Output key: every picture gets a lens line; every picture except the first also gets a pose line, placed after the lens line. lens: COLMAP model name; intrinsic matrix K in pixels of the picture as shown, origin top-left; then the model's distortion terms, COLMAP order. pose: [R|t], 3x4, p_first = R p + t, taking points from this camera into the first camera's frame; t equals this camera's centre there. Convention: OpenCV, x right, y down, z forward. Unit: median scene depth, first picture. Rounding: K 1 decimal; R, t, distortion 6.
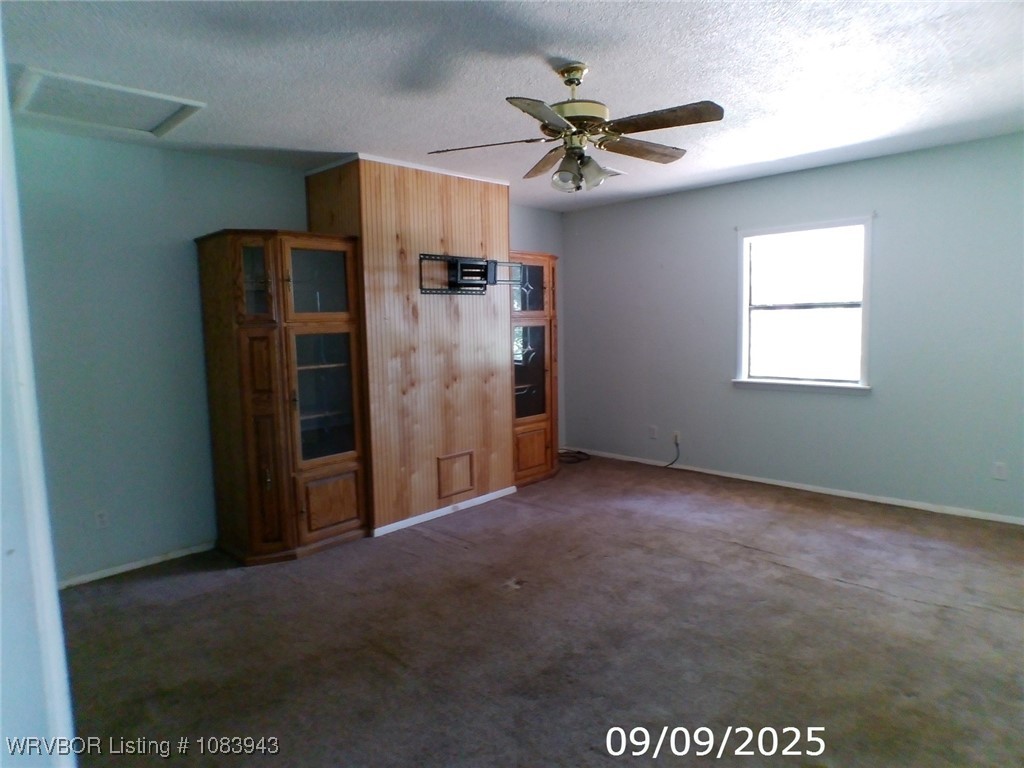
lens RADIAL K [[609.2, 0, 491.6], [0, 609.2, 376.9], [0, 0, 1]] dist [-0.037751, -0.002465]
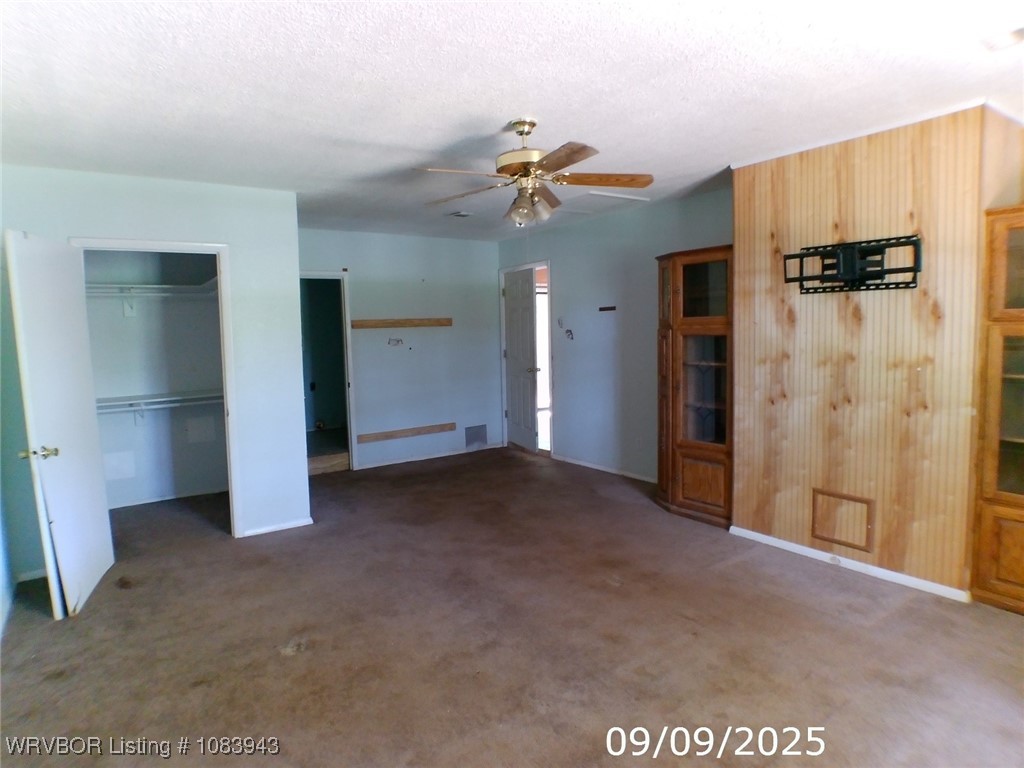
lens RADIAL K [[609.2, 0, 491.6], [0, 609.2, 376.9], [0, 0, 1]] dist [-0.037751, -0.002465]
pose [[-0.196897, 0.111976, -0.974009, 0.835621], [-0.059415, 0.990268, 0.125856, -0.102667], [0.978622, 0.082651, -0.188328, 0.746244]]
